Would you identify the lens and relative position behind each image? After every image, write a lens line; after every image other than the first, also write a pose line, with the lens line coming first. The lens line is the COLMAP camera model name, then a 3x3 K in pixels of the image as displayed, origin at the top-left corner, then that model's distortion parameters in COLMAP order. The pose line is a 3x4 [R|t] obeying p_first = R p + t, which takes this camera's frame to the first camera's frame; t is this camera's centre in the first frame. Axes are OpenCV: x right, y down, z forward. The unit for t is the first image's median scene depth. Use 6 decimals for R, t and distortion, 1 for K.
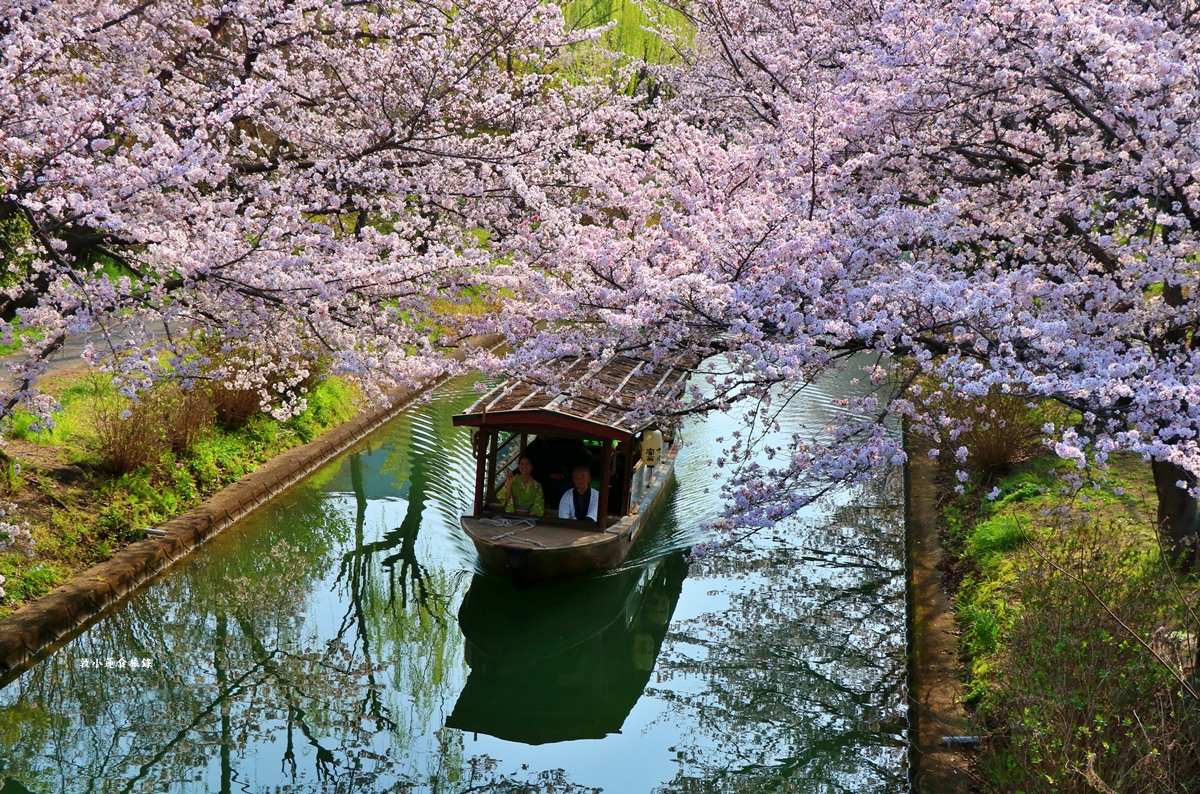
lens RADIAL K [[1965.4, 0, 600.0], [0, 1965.4, 397.0], [0, 0, 1]] dist [-0.165237, 2.237640]
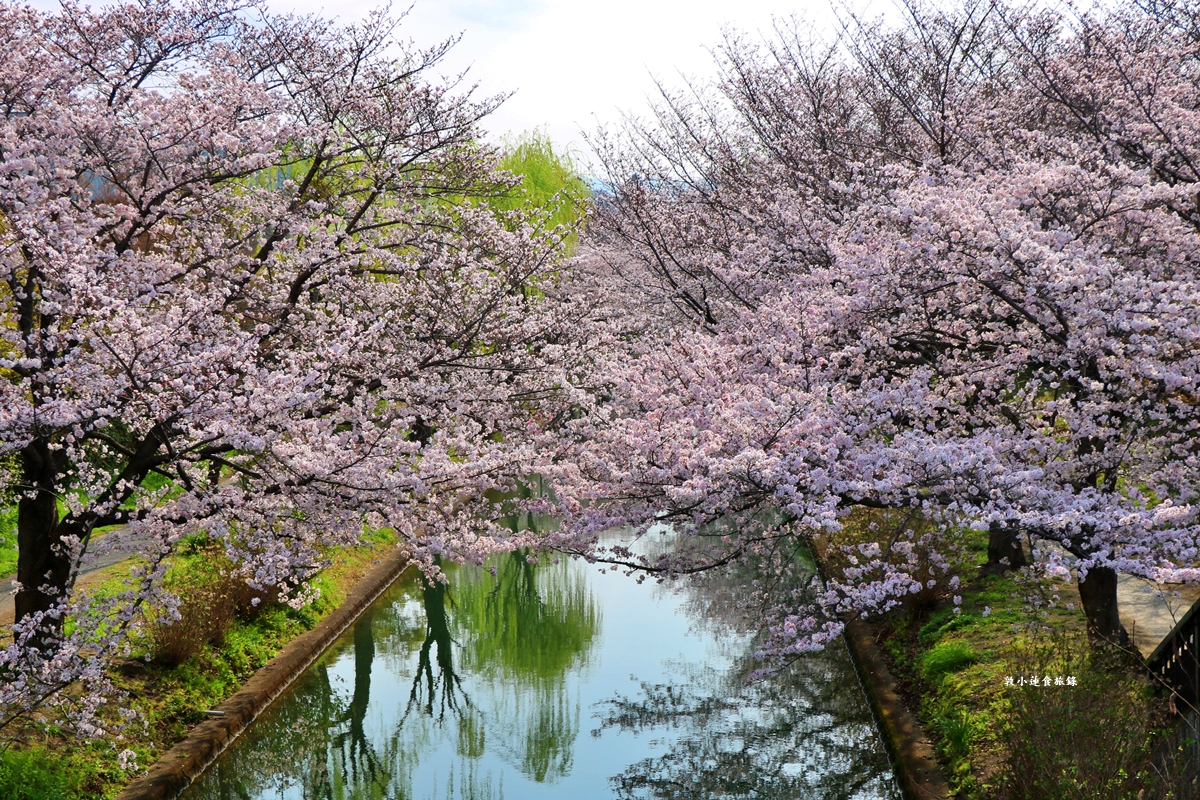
lens RADIAL K [[1865.3, 0, 600.0], [0, 1865.3, 400.0], [0, 0, 1]] dist [0.079433, 0.431596]
pose [[0.993881, -0.062580, 0.091016, -0.109732], [0.071085, 0.993087, -0.093413, 0.007390], [-0.084541, 0.099311, 0.991459, -0.133198]]
